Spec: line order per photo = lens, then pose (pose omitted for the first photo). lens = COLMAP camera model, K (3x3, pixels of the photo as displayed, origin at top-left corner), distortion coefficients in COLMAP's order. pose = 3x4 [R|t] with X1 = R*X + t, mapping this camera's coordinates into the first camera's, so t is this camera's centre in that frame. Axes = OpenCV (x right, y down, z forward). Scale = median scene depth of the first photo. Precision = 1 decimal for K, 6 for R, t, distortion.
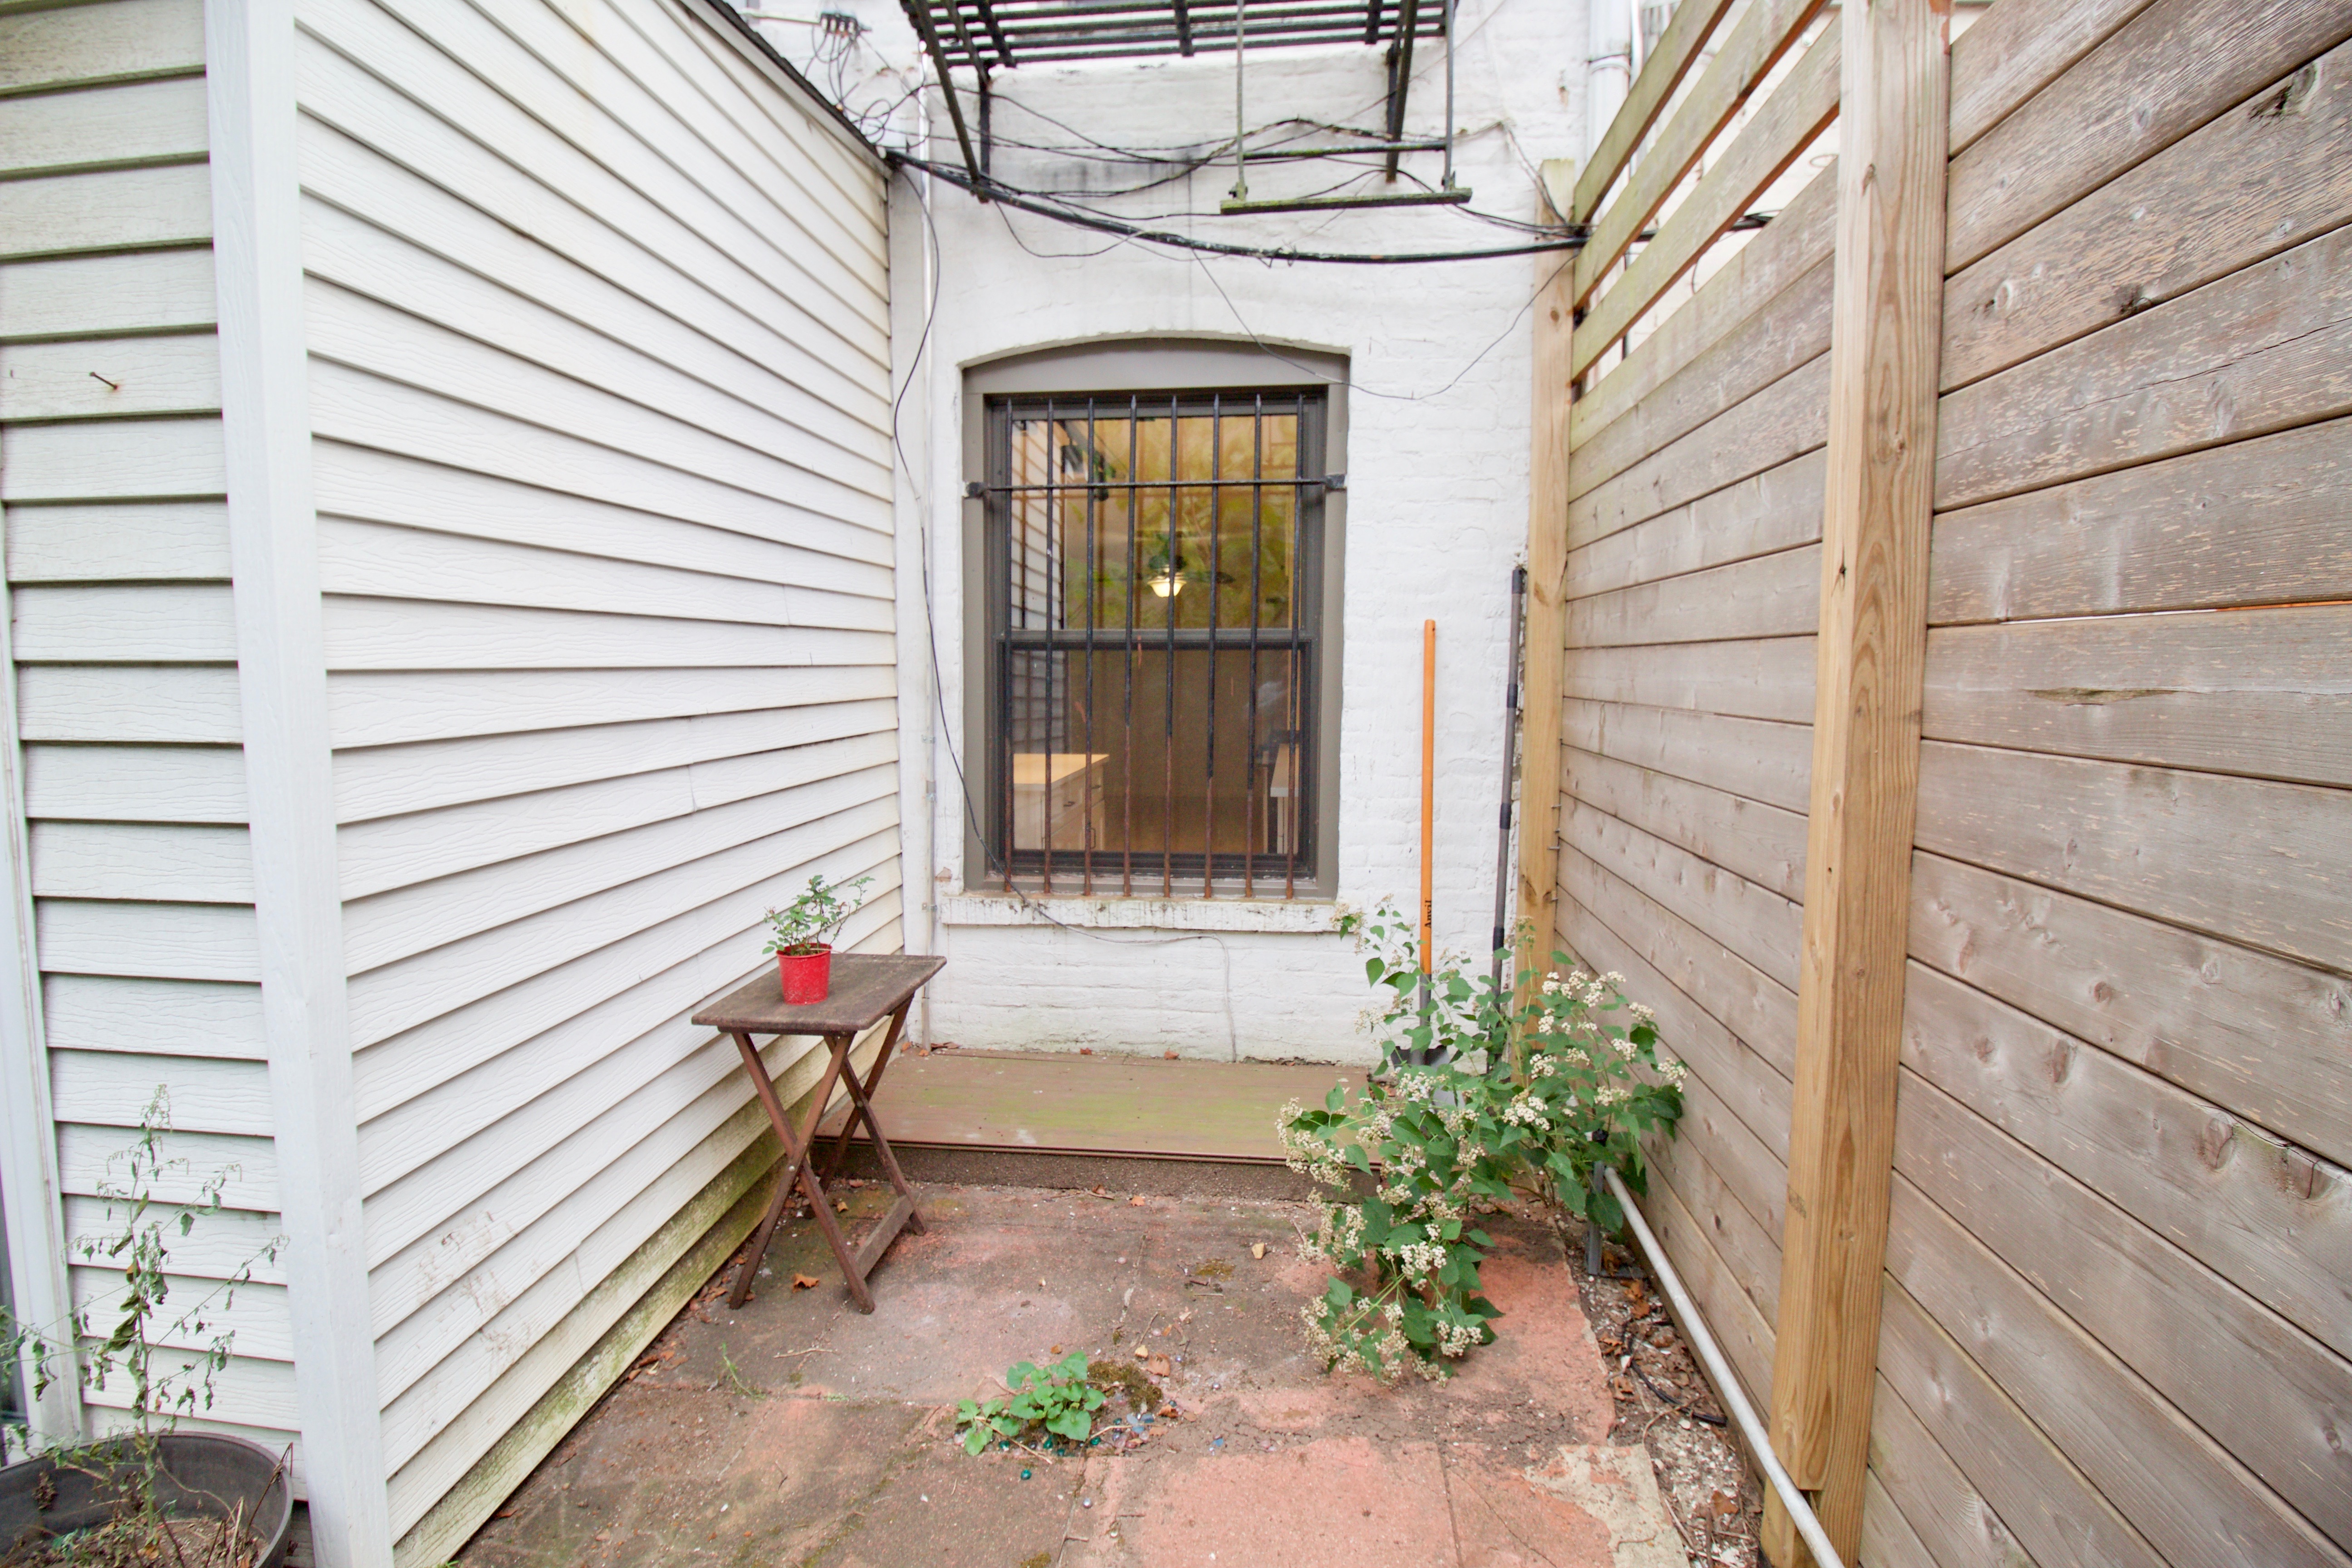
lens RADIAL K [[1099.2, 0, 1170.4], [0, 1099.2, 756.1], [0, 0, 1]] dist [-0.001198, -0.012032]
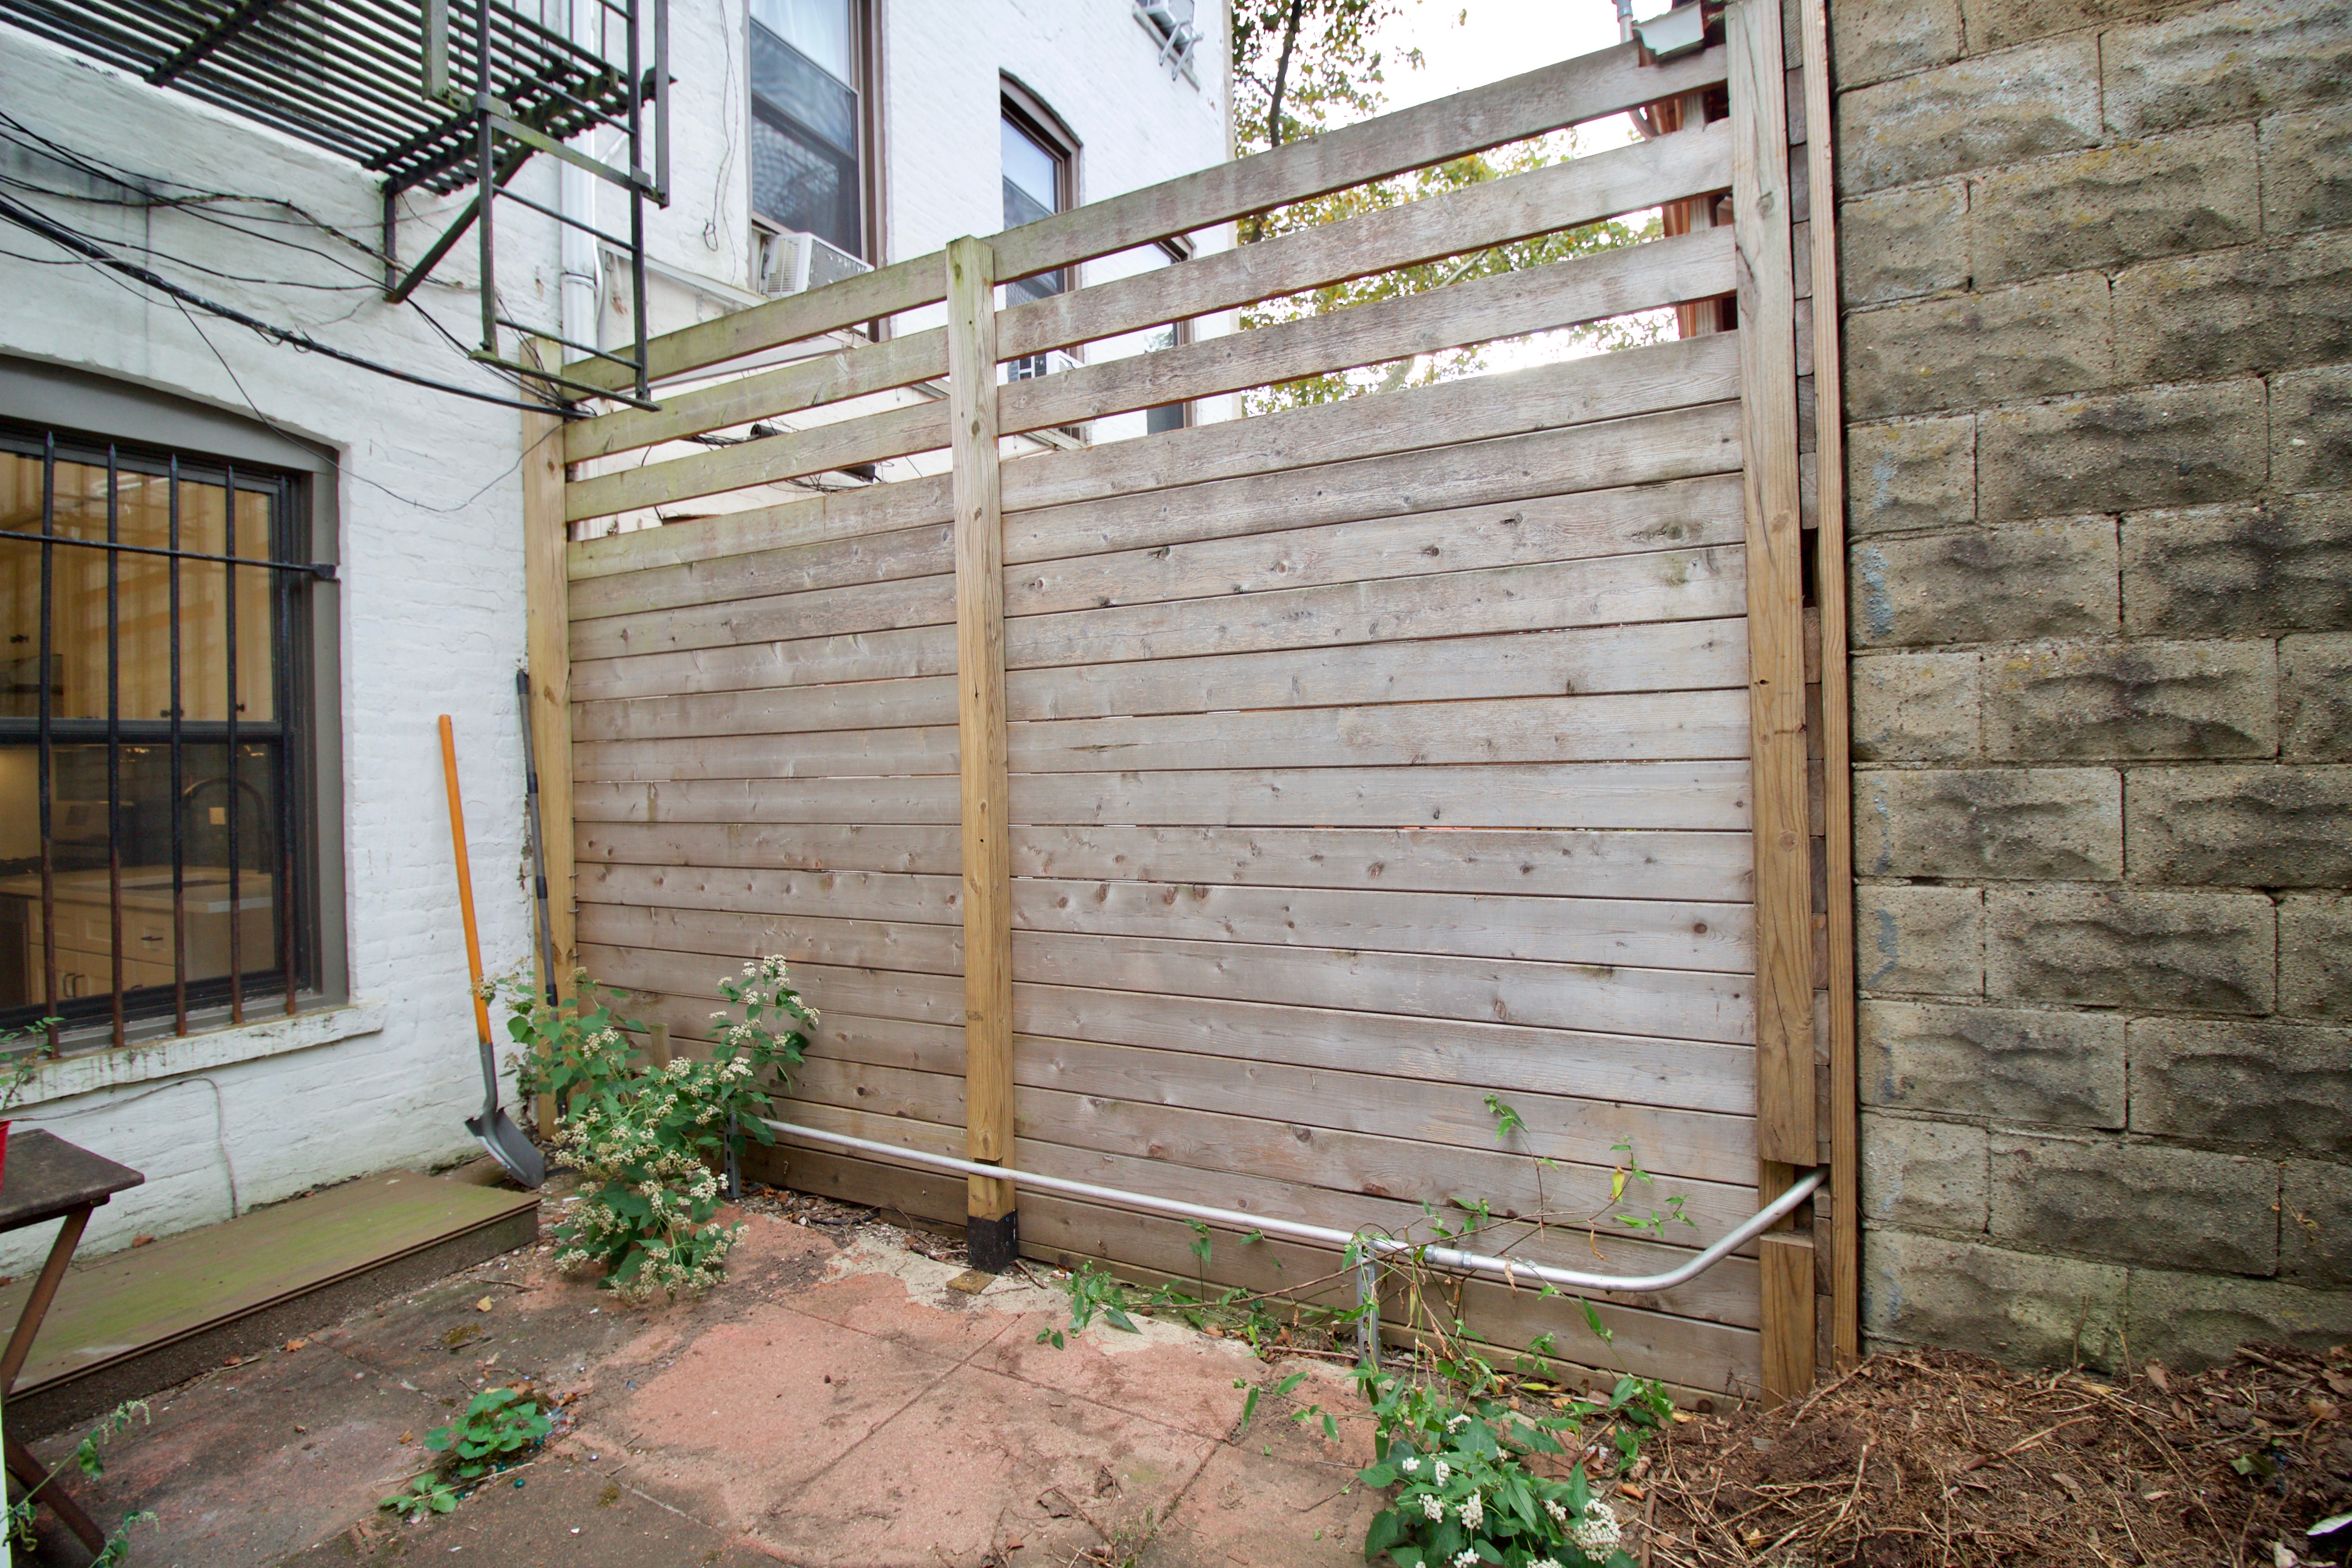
lens RADIAL K [[1099.2, 0, 1187.9], [0, 1099.2, 769.5], [0, 0, 1]] dist [-0.001198, -0.012032]
pose [[0.357316, -0.019988, 0.933770, -0.524374], [0.102056, 0.994620, -0.017762, 0.021807], [-0.928391, 0.101643, 0.357434, -0.043123]]
